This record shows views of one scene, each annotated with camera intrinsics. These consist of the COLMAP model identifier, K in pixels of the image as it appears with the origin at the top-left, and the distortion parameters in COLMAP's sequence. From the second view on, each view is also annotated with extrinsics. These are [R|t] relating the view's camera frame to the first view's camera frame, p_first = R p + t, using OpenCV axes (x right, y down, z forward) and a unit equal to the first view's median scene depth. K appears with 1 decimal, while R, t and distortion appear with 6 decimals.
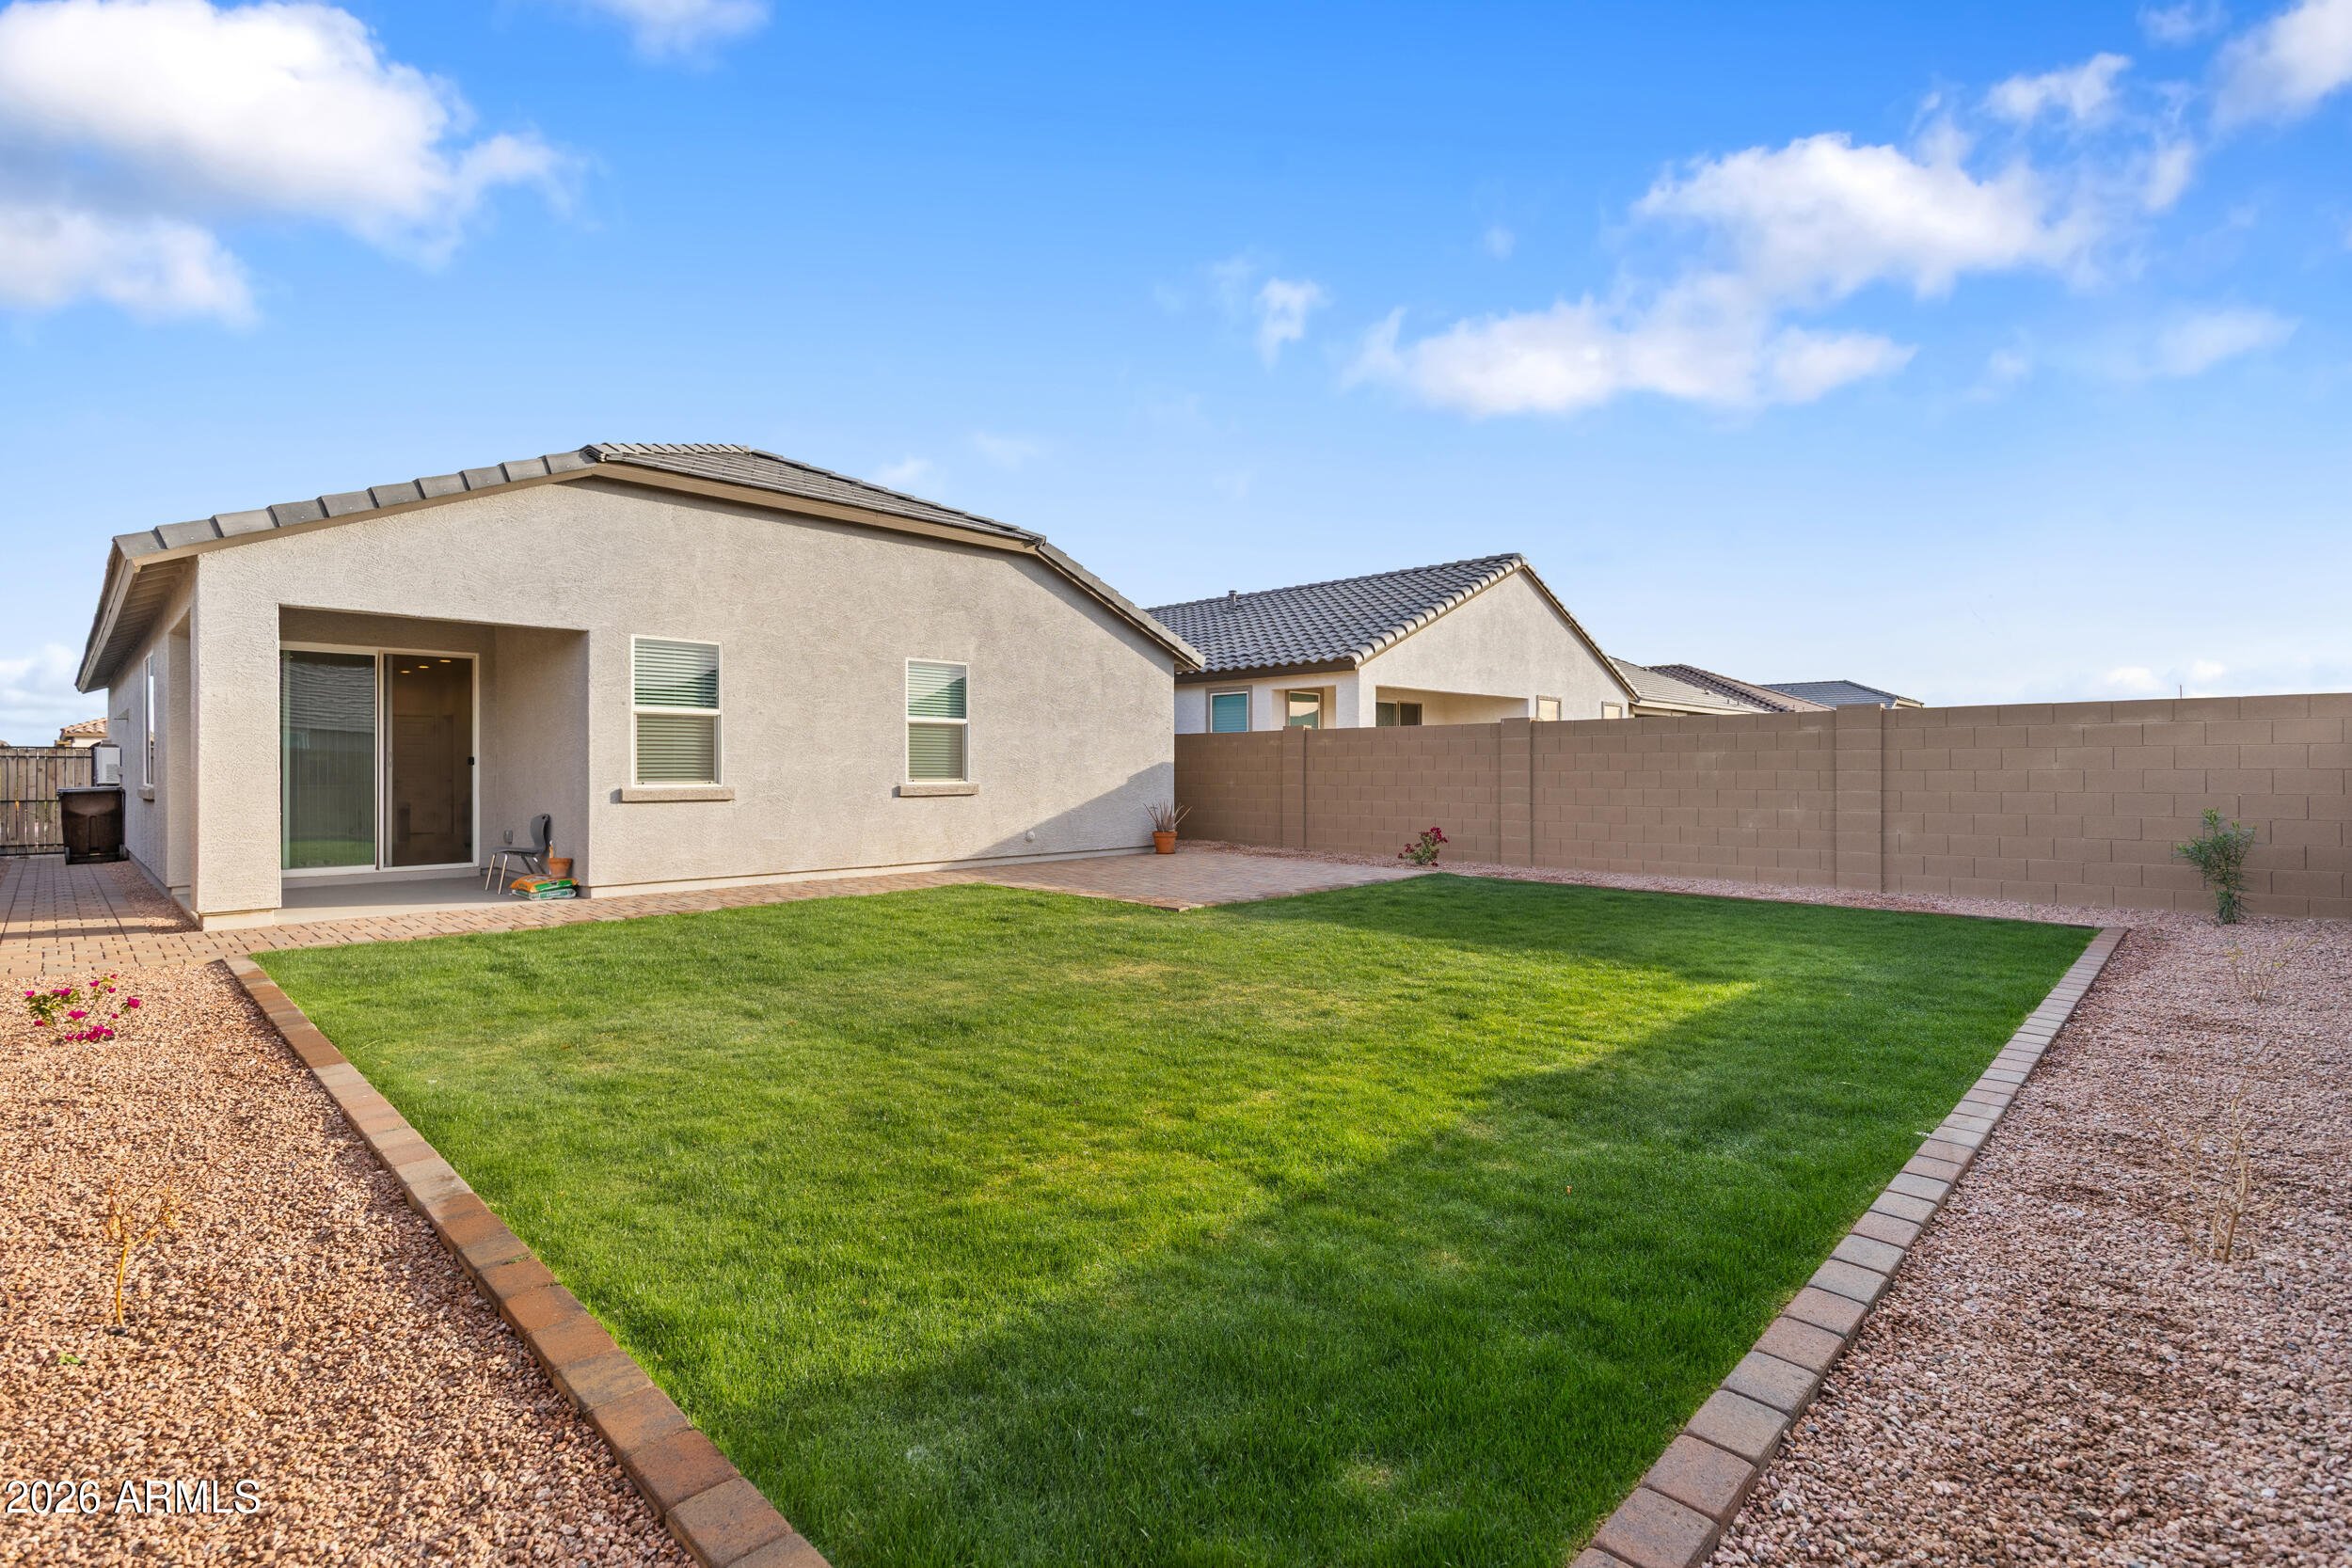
lens RADIAL K [[1078.2, 0, 1183.8], [0, 1078.2, 773.1], [0, 0, 1]] dist [0.003964, -0.000215]
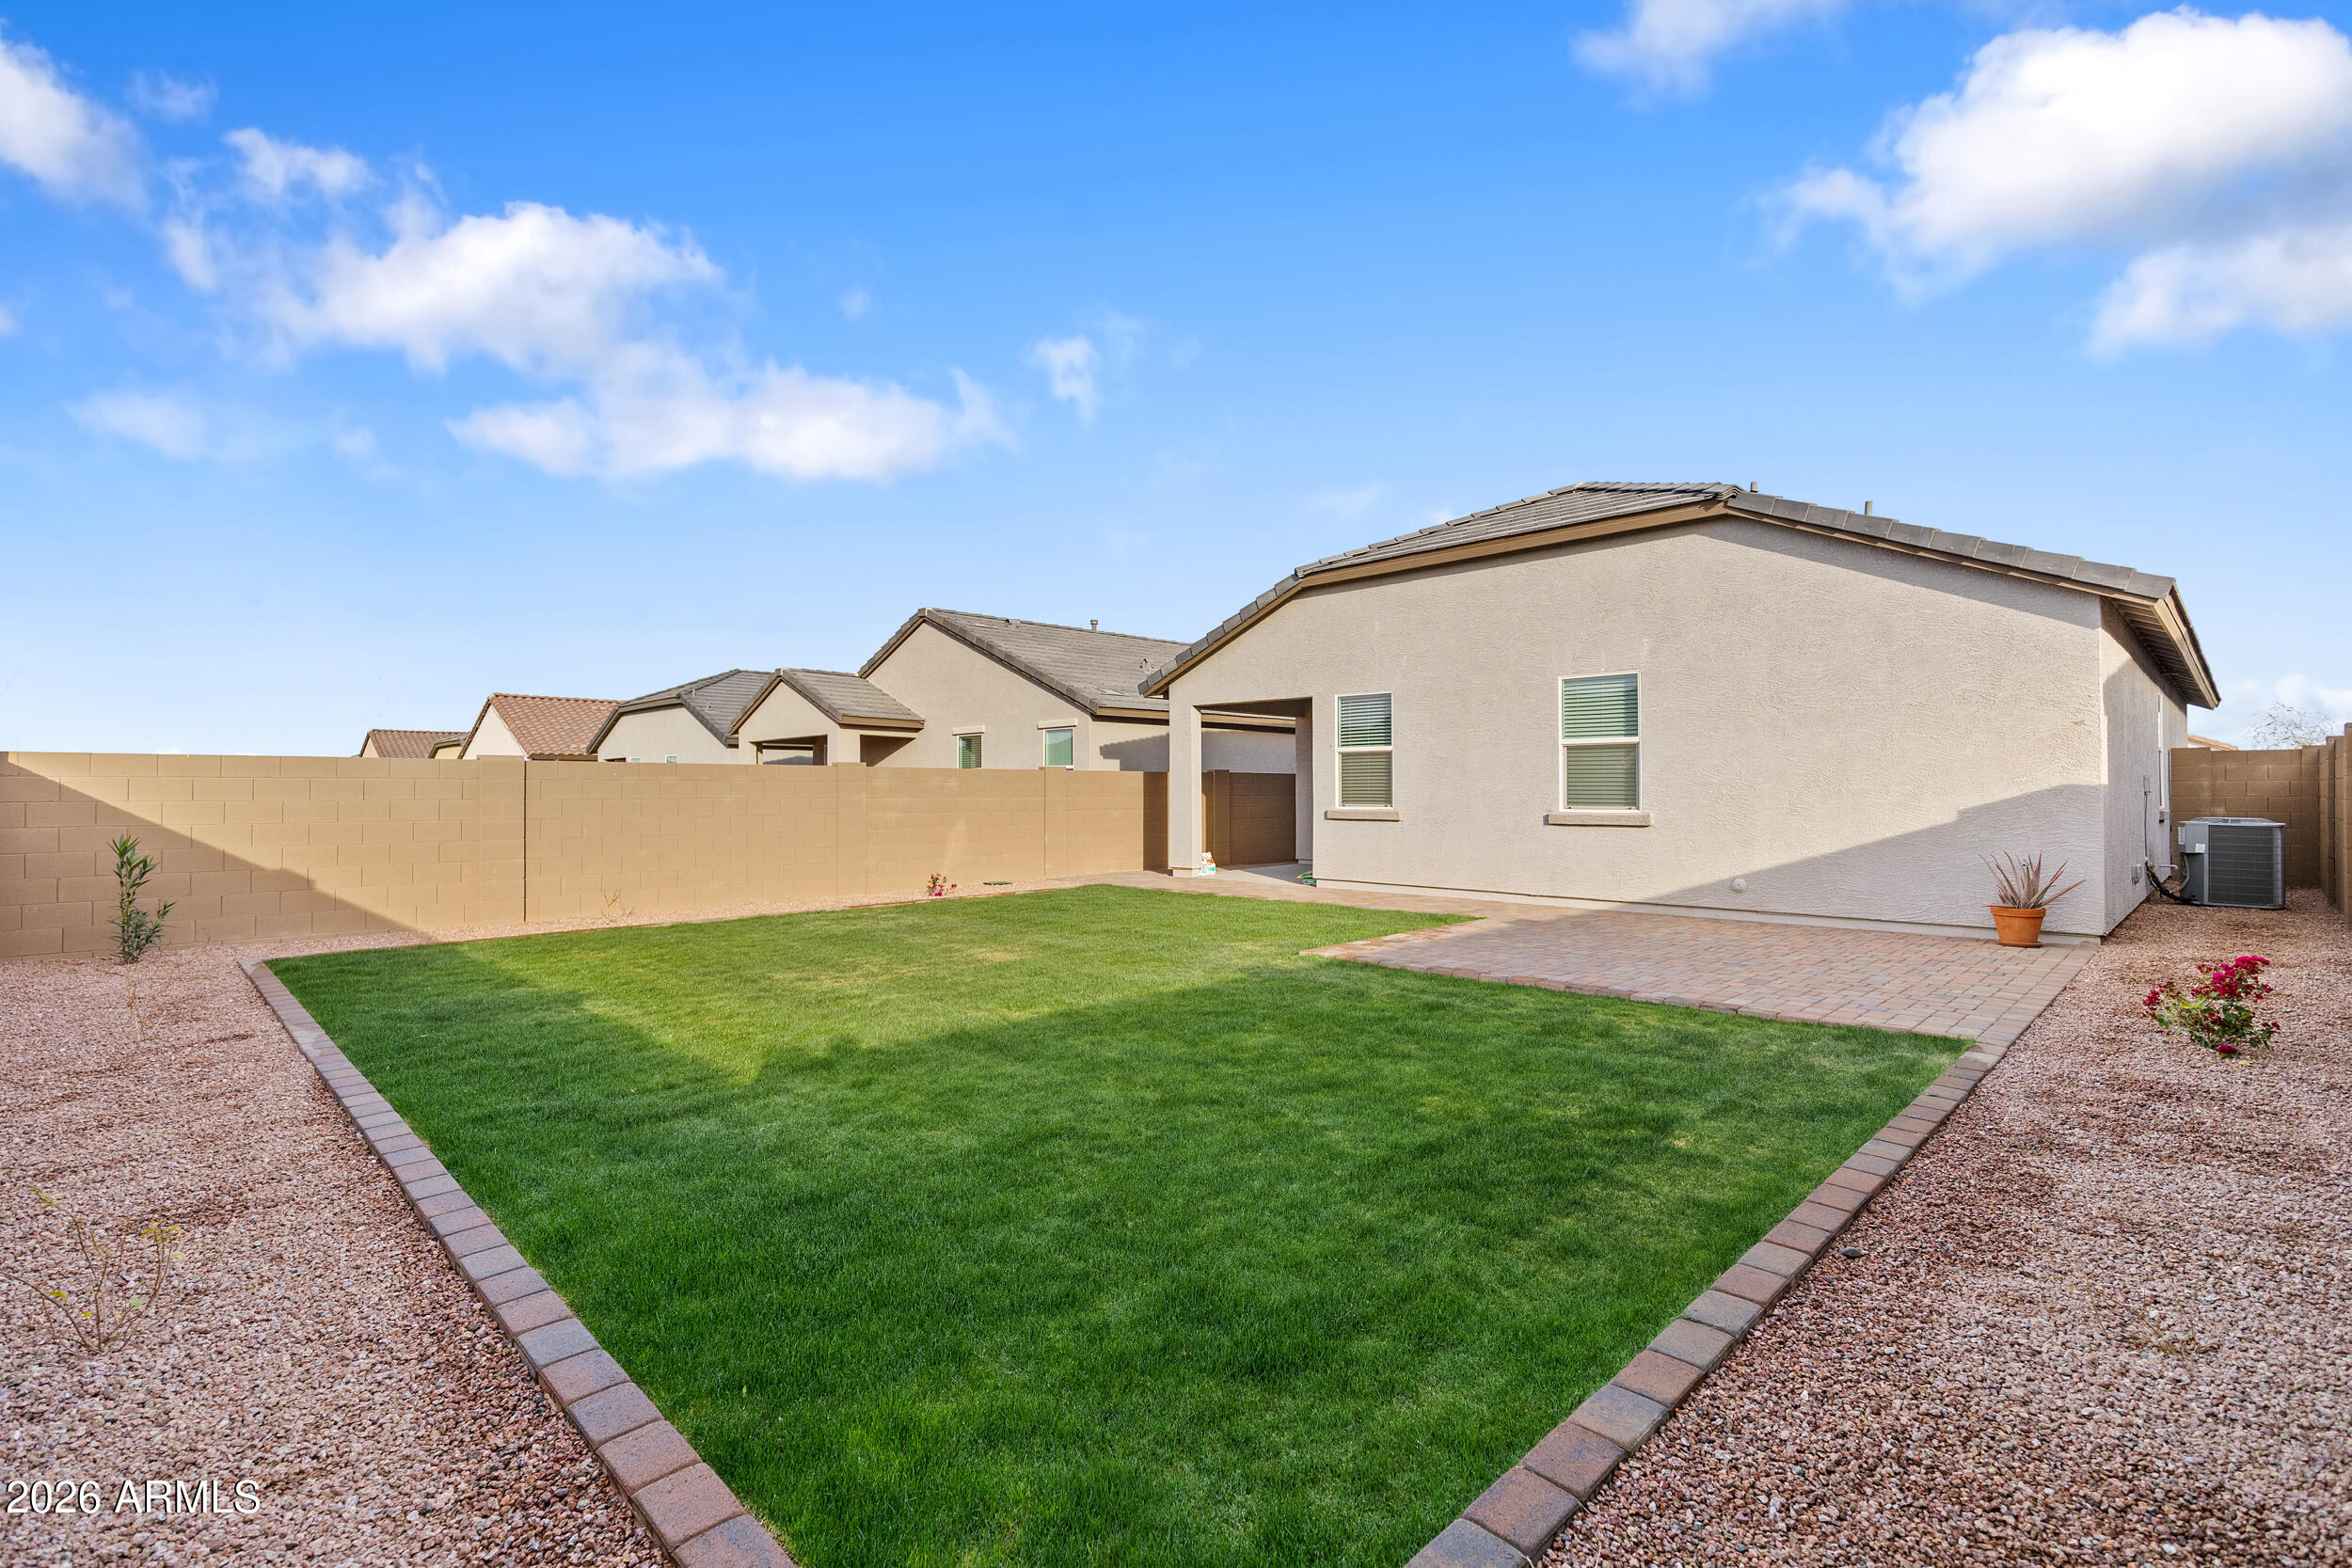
lens RADIAL K [[1078.2, 0, 1183.6], [0, 1078.2, 787.4], [0, 0, 1]] dist [0.003964, -0.000215]
pose [[-0.013461, -0.006583, -0.999888, 0.776308], [-0.006570, 0.999957, -0.006495, -0.002758], [0.999888, 0.006482, -0.013504, 0.778676]]
